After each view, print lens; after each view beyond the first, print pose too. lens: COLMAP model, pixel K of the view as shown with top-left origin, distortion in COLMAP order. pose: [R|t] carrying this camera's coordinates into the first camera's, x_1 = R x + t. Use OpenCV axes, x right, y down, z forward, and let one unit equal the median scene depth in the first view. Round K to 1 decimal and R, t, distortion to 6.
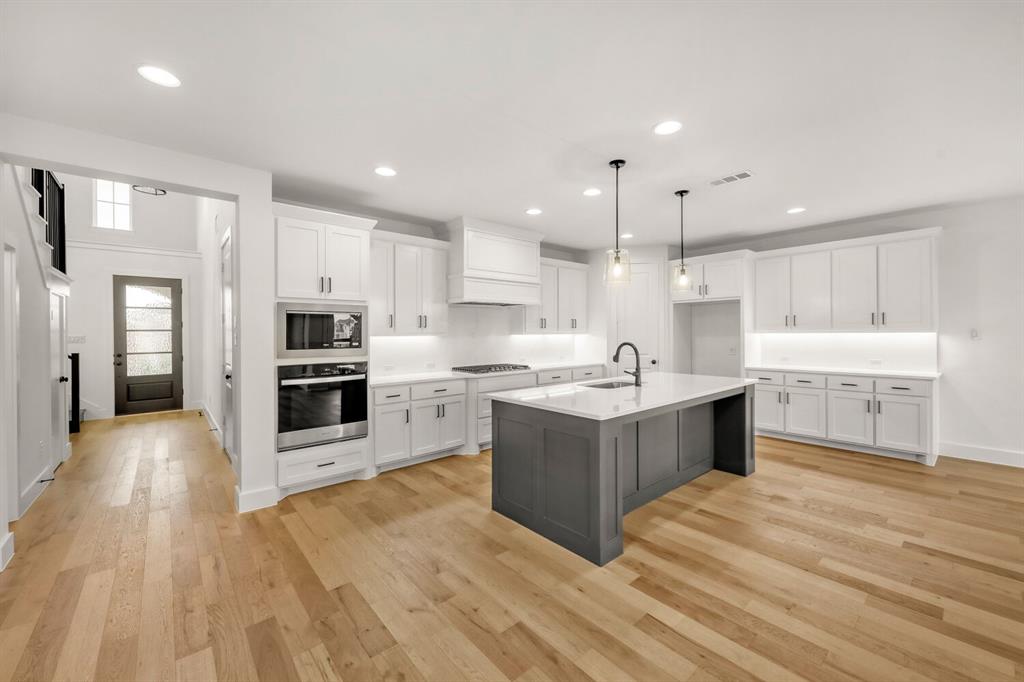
lens RADIAL K [[402.5, 0, 521.6], [0, 402.5, 334.7], [0, 0, 1]] dist [-0.000258, 0.000111]
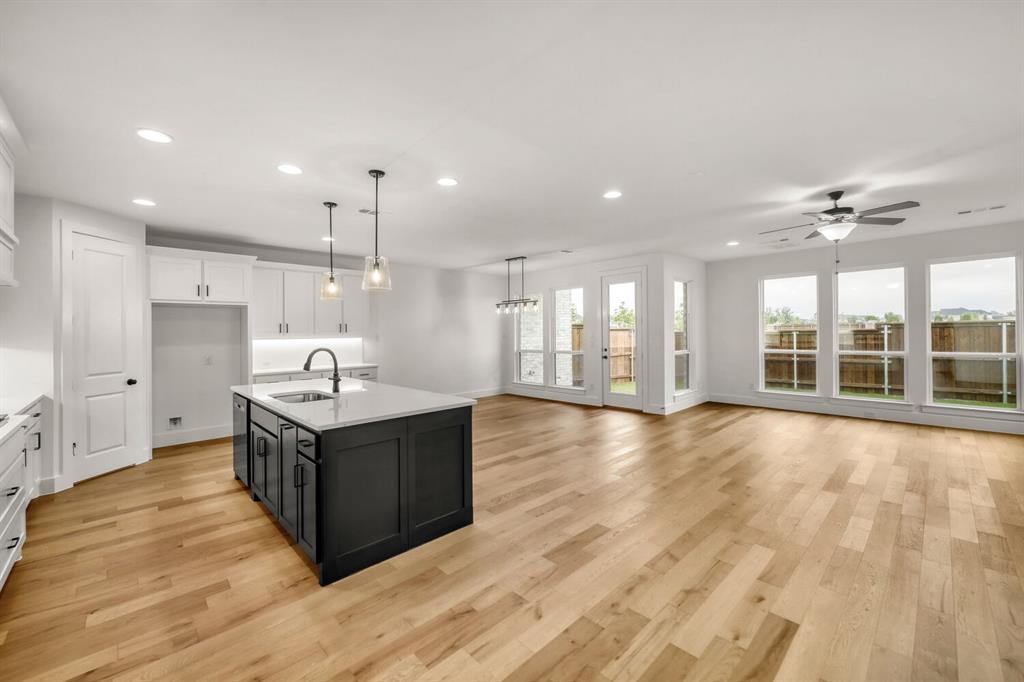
lens RADIAL K [[401.7, 0, 505.0], [0, 401.7, 334.1], [0, 0, 1]] dist [0.000124, -0.000139]
pose [[-0.020845, 0.004738, 0.999771, -0.654250], [0.020749, 0.999775, -0.004306, -0.000242], [-0.999567, 0.020655, -0.020938, 0.568679]]
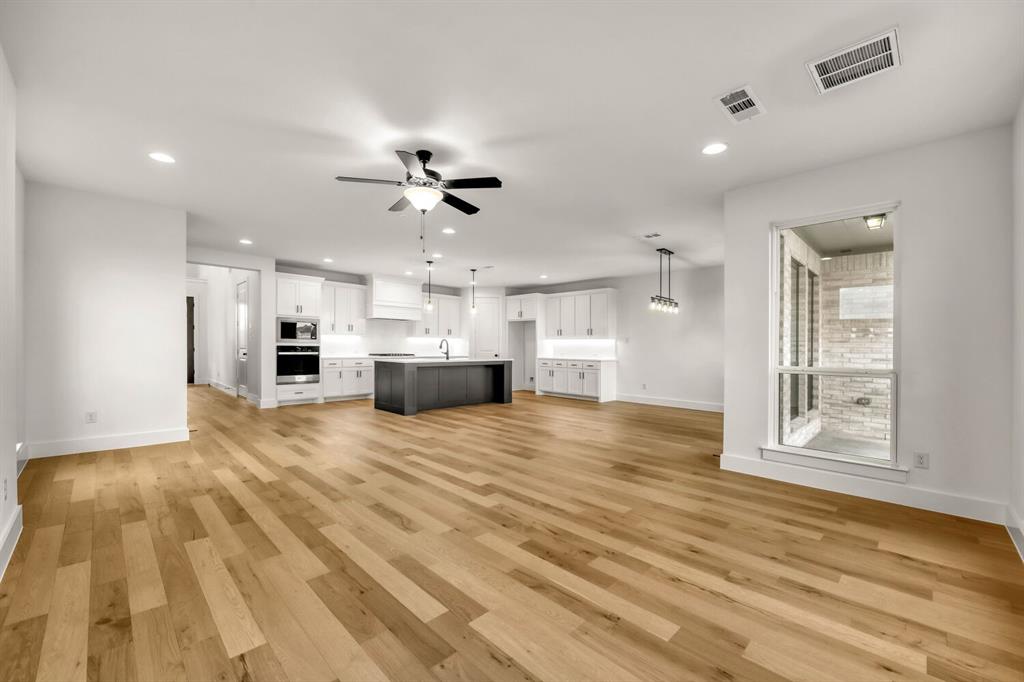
lens RADIAL K [[397.2, 0, 523.0], [0, 397.2, 354.6], [0, 0, 1]] dist [-0.000027, -0.000142]
pose [[0.995569, 0.017498, 0.092389, 0.468754], [-0.019143, 0.999673, 0.016951, 0.054976], [-0.092062, -0.018644, 0.995579, -1.126960]]
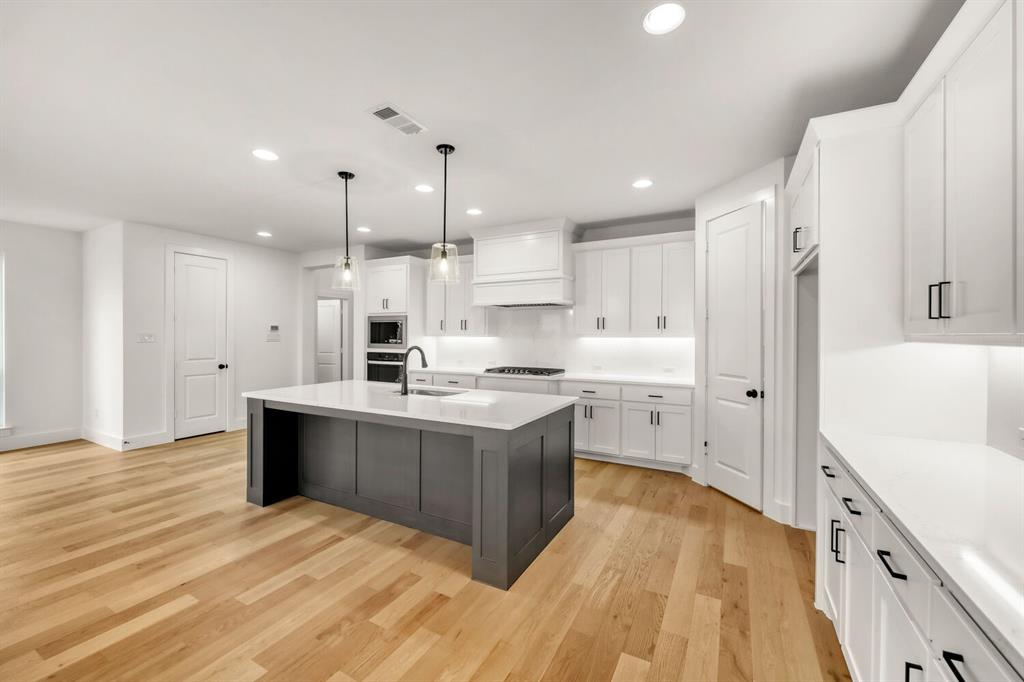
lens RADIAL K [[414.0, 0, 513.8], [0, 414.0, 331.8], [0, 0, 1]] dist [-0.000504, -0.000377]
pose [[0.345338, -0.000868, -0.938478, 1.156962], [-0.010312, 0.999936, -0.004719, -0.008804], [0.938422, 0.011307, 0.345307, 0.848785]]
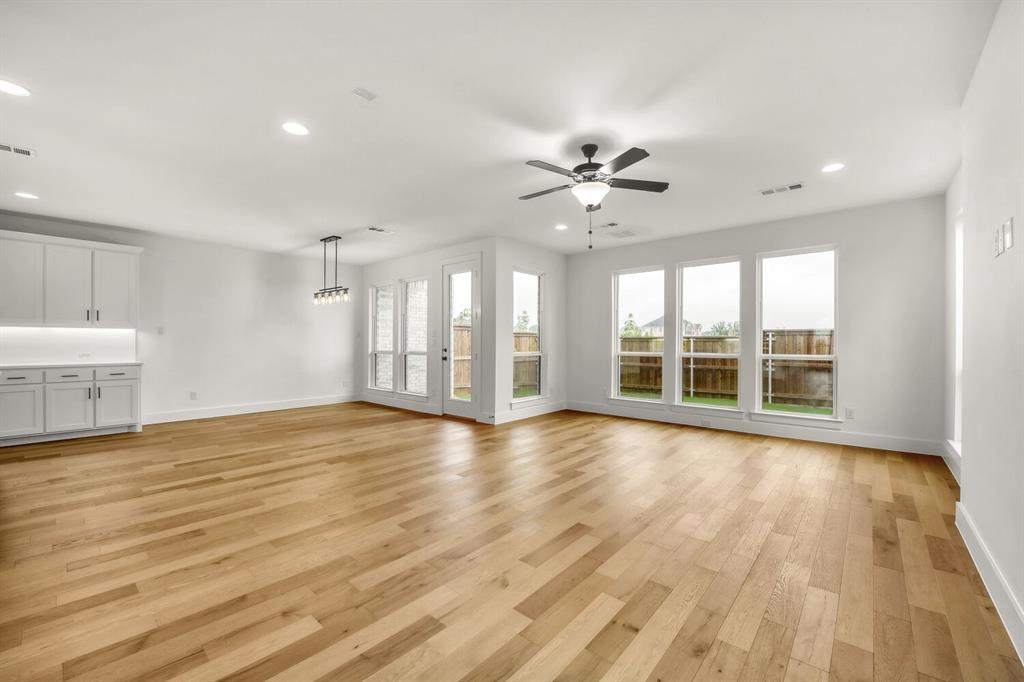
lens RADIAL K [[412.5, 0, 512.0], [0, 412.5, 341.0], [0, 0, 1]] dist [-0.018384, -0.000141]
pose [[-0.123974, 0.008957, 0.992245, -0.469037], [0.003986, 0.999956, -0.008528, 0.056521], [-0.992278, 0.002897, -0.124004, -0.027312]]
